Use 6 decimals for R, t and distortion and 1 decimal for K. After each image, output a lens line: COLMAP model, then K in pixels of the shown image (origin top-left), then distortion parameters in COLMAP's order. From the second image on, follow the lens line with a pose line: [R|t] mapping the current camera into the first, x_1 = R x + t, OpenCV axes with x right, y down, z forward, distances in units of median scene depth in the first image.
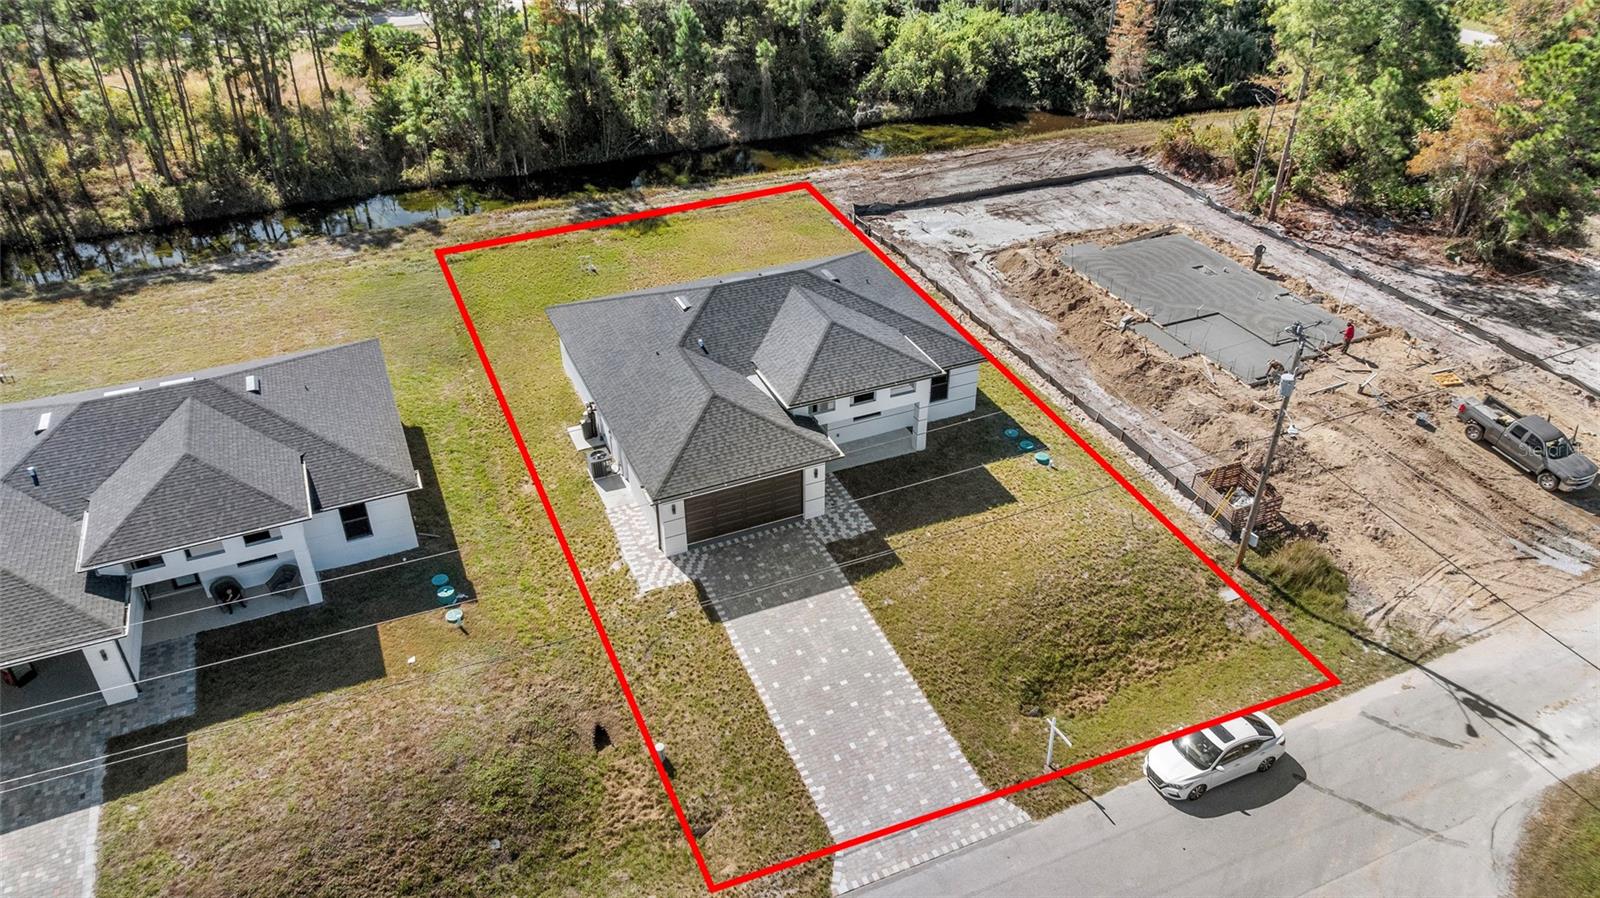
lens RADIAL K [[1124.2, 0, 811.1], [0, 1124.2, 442.4], [0, 0, 1]] dist [-0.027042, 0.008553]
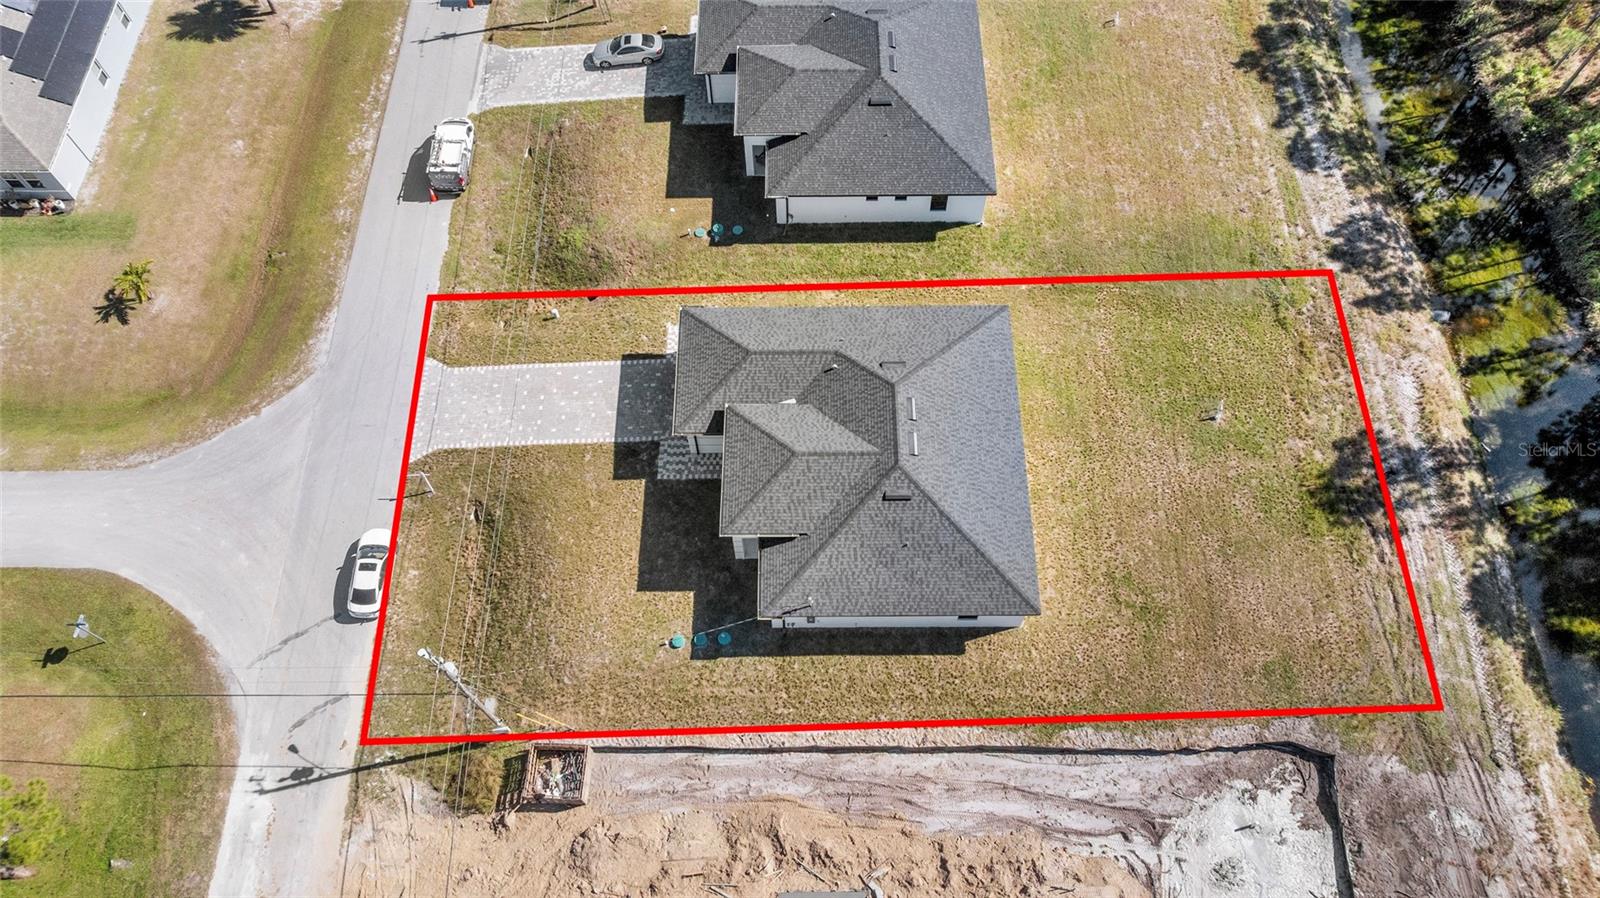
lens RADIAL K [[1145.6, 0, 811.7], [0, 1145.6, 442.1], [0, 0, 1]] dist [-0.027481, 0.006929]
pose [[-0.403413, 0.806456, -0.432304, 0.375715], [-0.494117, 0.205646, 0.844724, -0.817691], [0.770134, 0.554382, 0.315523, 0.491373]]
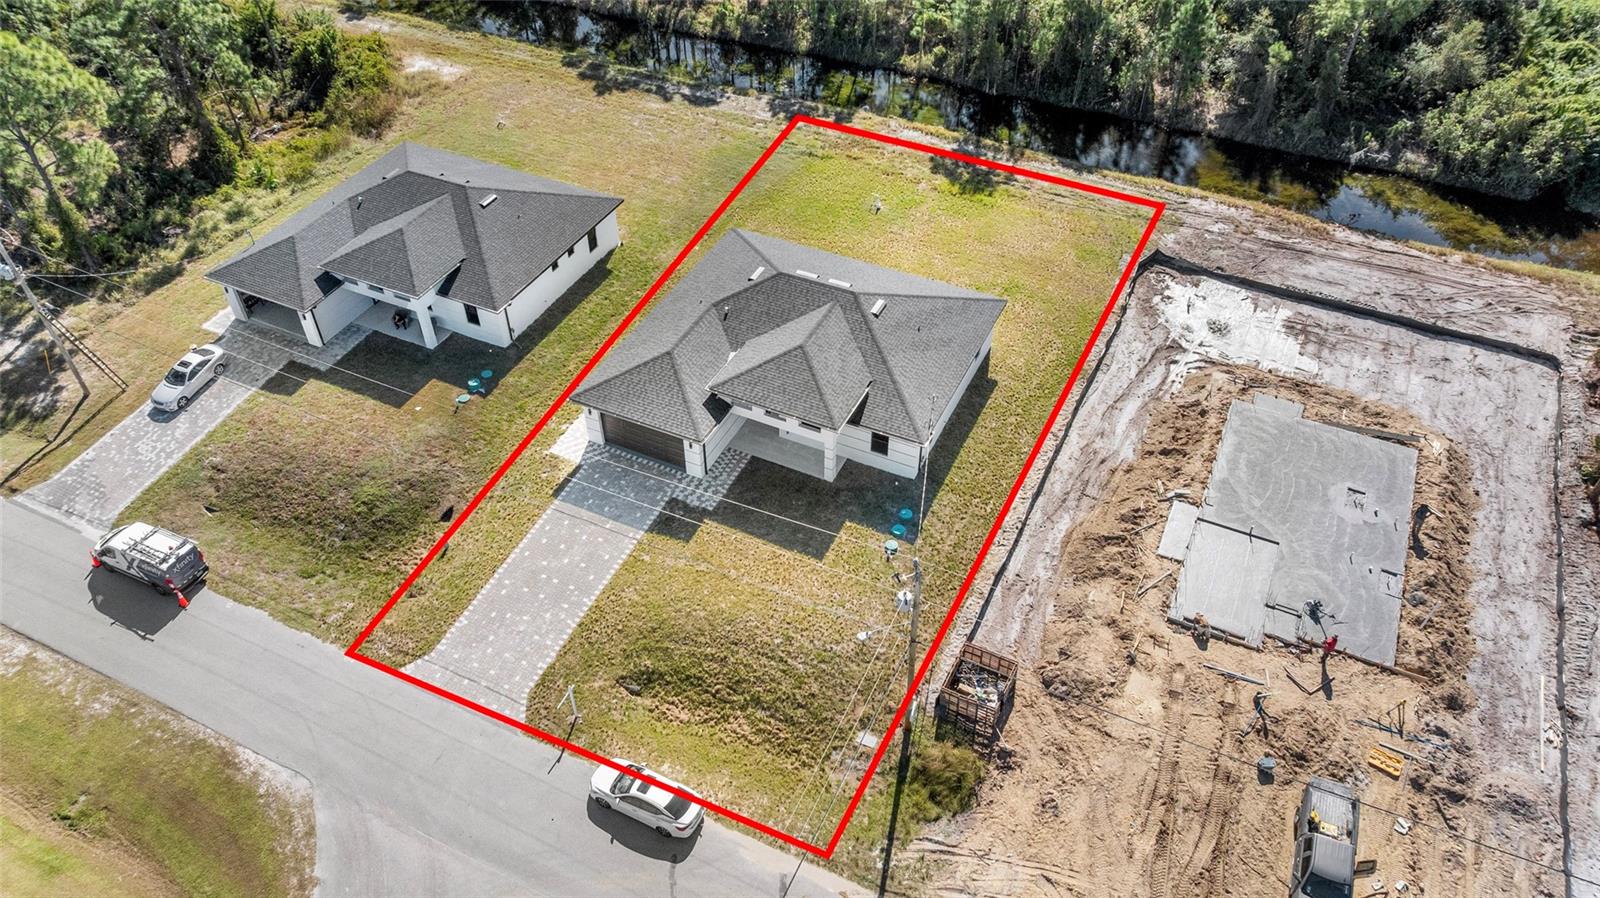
lens RADIAL K [[1124.2, 0, 811.1], [0, 1124.2, 442.4], [0, 0, 1]] dist [-0.027042, 0.008553]
pose [[0.652064, 0.516334, -0.555169, 0.548109], [-0.411583, 0.856035, 0.312736, -0.294588], [0.636720, 0.024574, 0.770703, 0.085935]]
